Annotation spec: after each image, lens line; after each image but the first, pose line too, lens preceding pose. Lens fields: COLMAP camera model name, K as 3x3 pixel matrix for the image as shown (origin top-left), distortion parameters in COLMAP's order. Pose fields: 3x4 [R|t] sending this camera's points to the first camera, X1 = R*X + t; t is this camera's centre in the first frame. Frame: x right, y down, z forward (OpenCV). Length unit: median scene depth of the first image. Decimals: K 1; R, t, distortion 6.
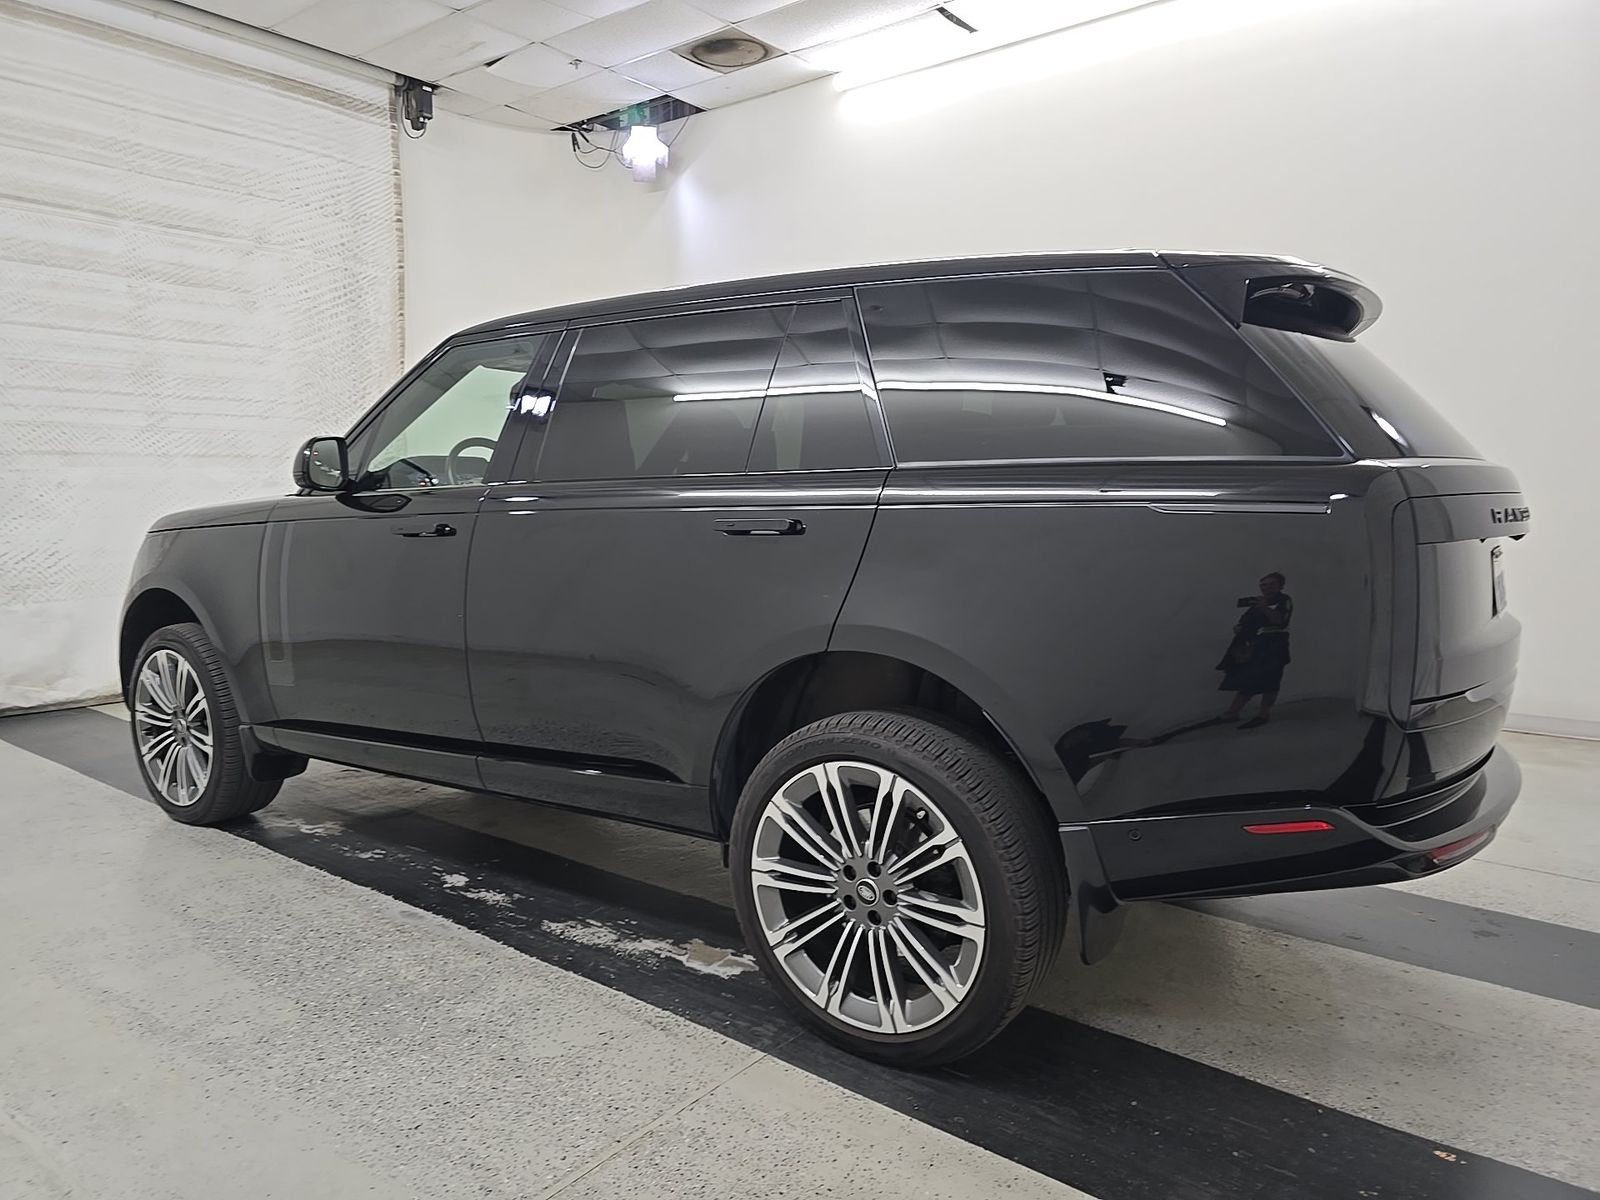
lens RADIAL K [[1068.1, 0, 800.0], [0, 1068.1, 600.0], [0, 0, 1]] dist [0.023760, -0.000086]
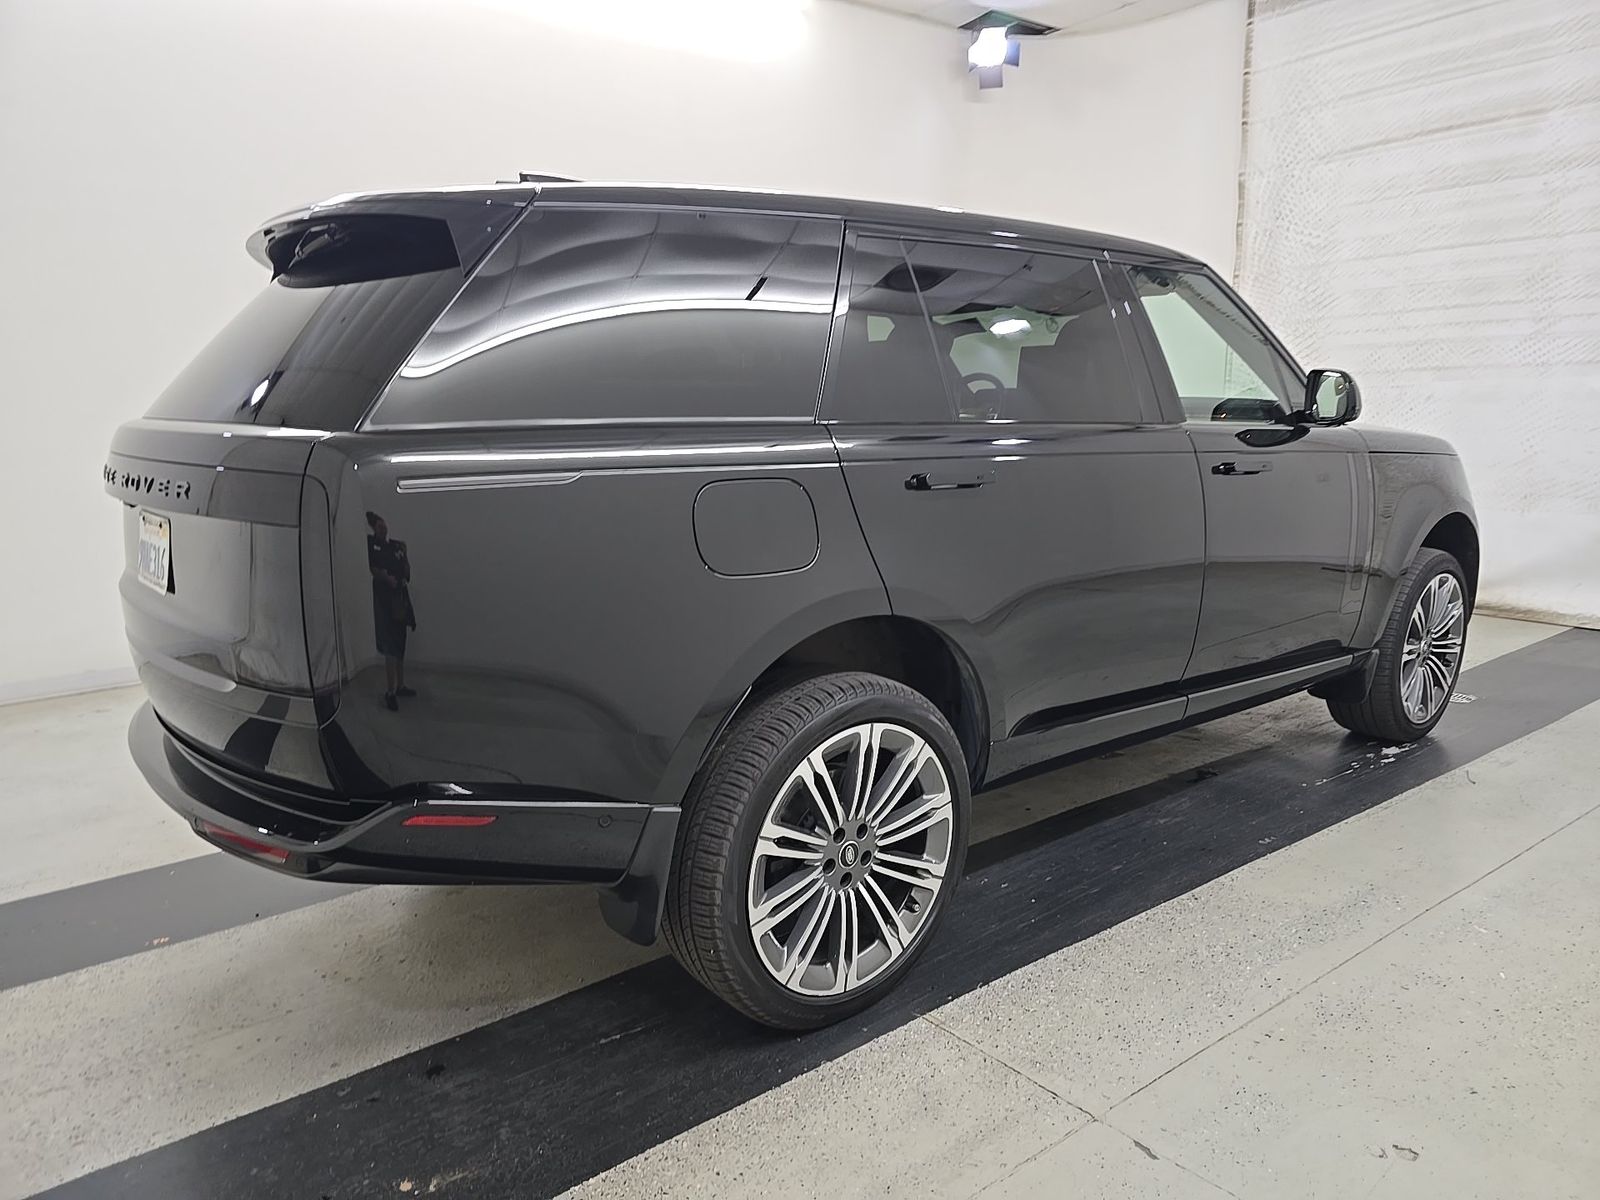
lens RADIAL K [[1108.1, 0, 800.0], [0, 1108.1, 600.0], [0, 0, 1]] dist [0.039562, -0.041353]
pose [[-0.252662, 0.162140, -0.953872, 0.542372], [-0.090268, 0.977609, 0.190085, -0.065342], [0.963335, 0.134131, -0.232369, 0.672746]]
